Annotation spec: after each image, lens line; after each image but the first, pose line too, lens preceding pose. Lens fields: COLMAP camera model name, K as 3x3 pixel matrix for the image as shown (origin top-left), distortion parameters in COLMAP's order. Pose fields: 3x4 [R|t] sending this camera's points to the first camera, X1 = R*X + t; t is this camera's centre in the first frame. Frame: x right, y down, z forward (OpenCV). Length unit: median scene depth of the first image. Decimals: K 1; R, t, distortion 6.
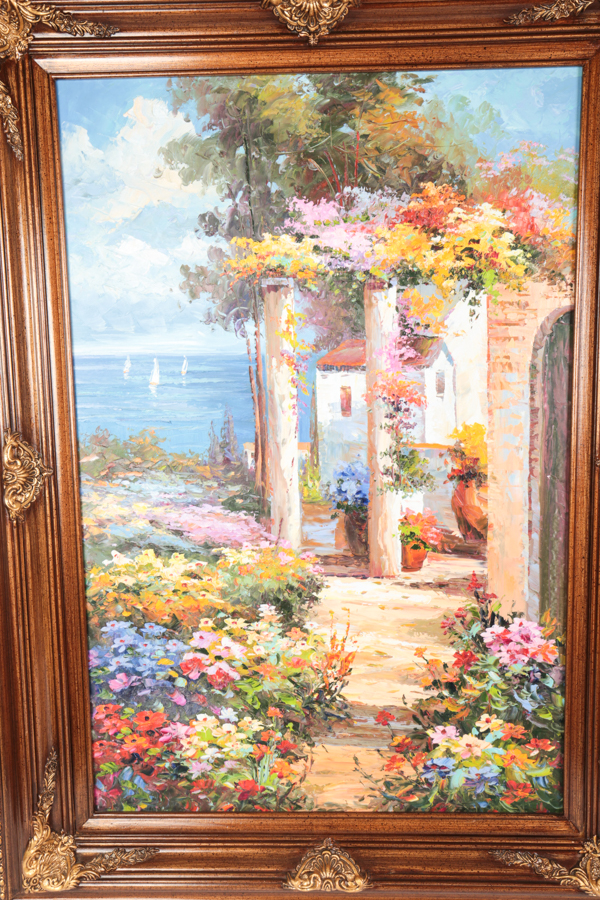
lens RADIAL K [[845.1, 0, 301.0], [0, 845.1, 452.0], [0, 0, 1]] dist [0.040129, 0.000000]
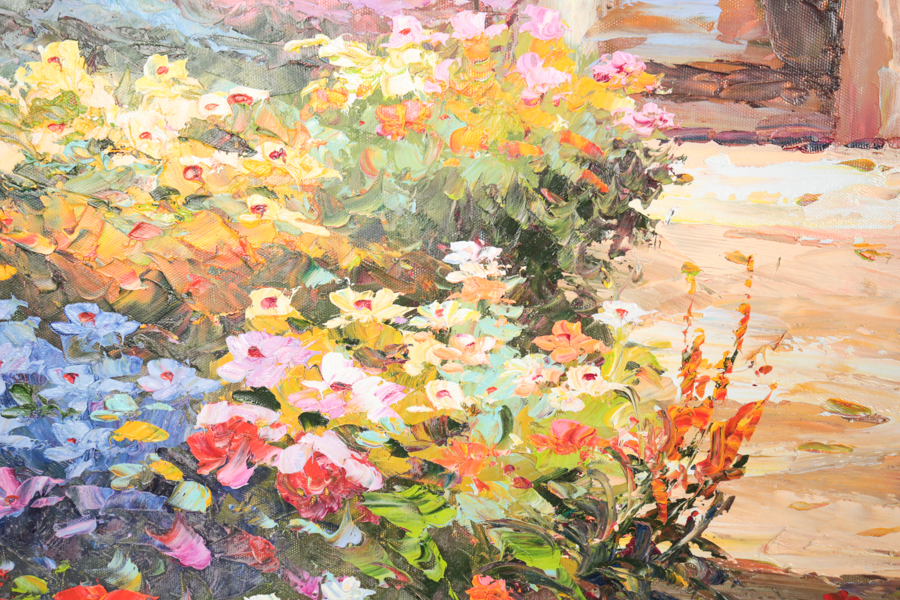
lens RADIAL K [[845.1, 0, 453.1], [0, 845.1, 306.8], [0, 0, 1]] dist [0.040129, 0.000000]
pose [[0.999960, 0.006858, 0.005693, -0.049633], [-0.007185, 0.998203, 0.059492, 0.189033], [-0.005274, -0.059531, 0.998213, 0.716539]]
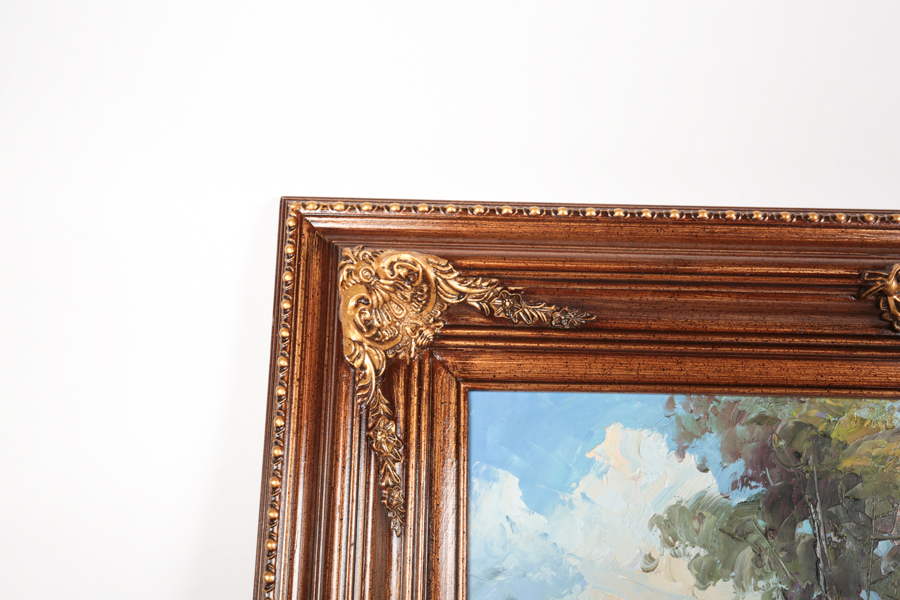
lens RADIAL K [[845.1, 0, 466.7], [0, 845.1, 302.7], [0, 0, 1]] dist [0.040129, 0.000000]
pose [[0.998171, 0.044968, 0.040406, -0.296513], [-0.026649, 0.927219, -0.373570, -0.265711], [-0.054263, 0.371810, 0.926722, 0.436732]]
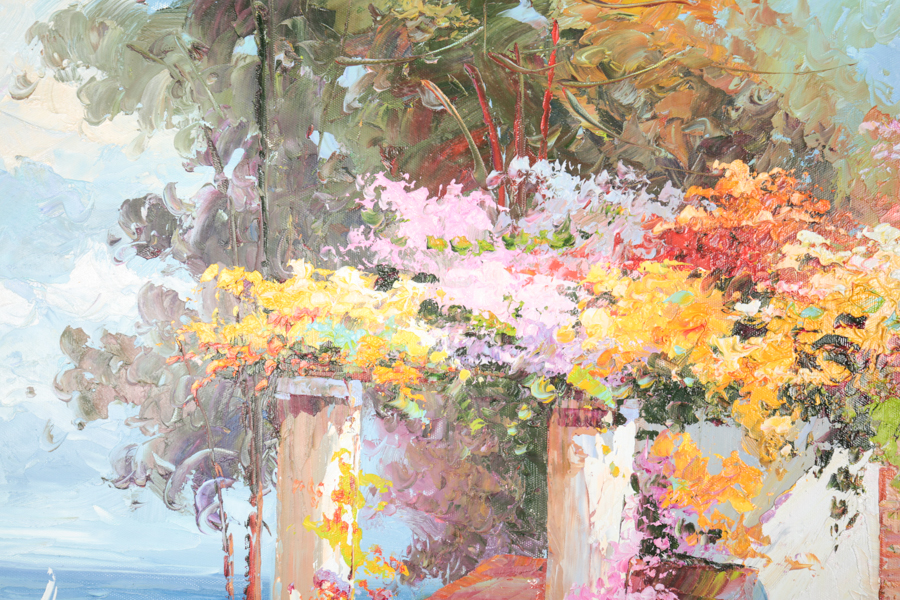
lens RADIAL K [[845.1, 0, 448.3], [0, 845.1, 294.7], [0, 0, 1]] dist [0.040129, 0.000000]
pose [[0.997572, 0.065904, 0.022534, 0.017240], [-0.062326, 0.989079, -0.133563, -0.189212], [-0.031090, 0.131834, 0.990784, 0.602042]]
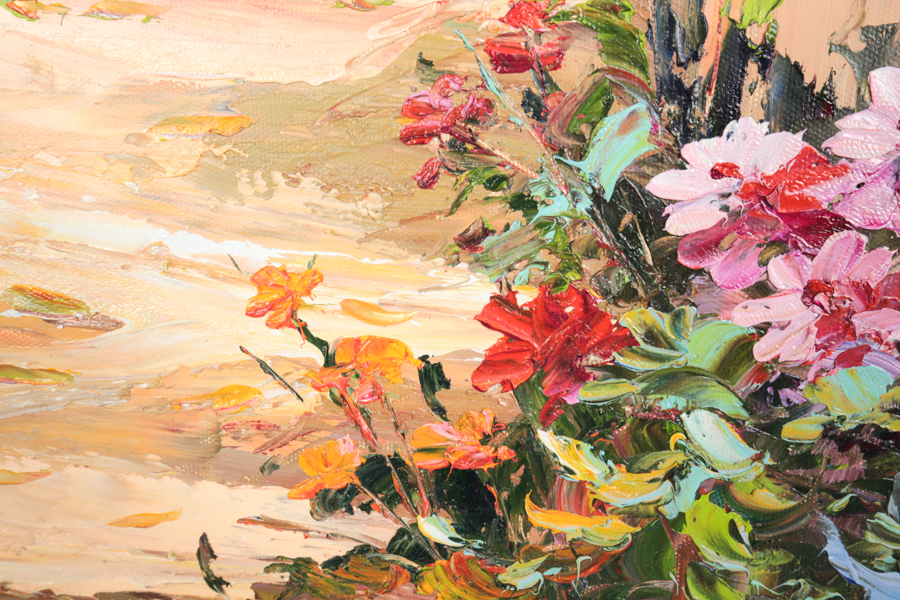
lens RADIAL K [[845.1, 0, 452.9], [0, 845.1, 307.1], [0, 0, 1]] dist [0.040129, 0.000000]
pose [[0.999893, 0.009819, 0.010866, 0.176102], [-0.010938, 0.994060, 0.108286, 0.224670], [-0.009738, -0.108393, 0.994060, 0.851745]]
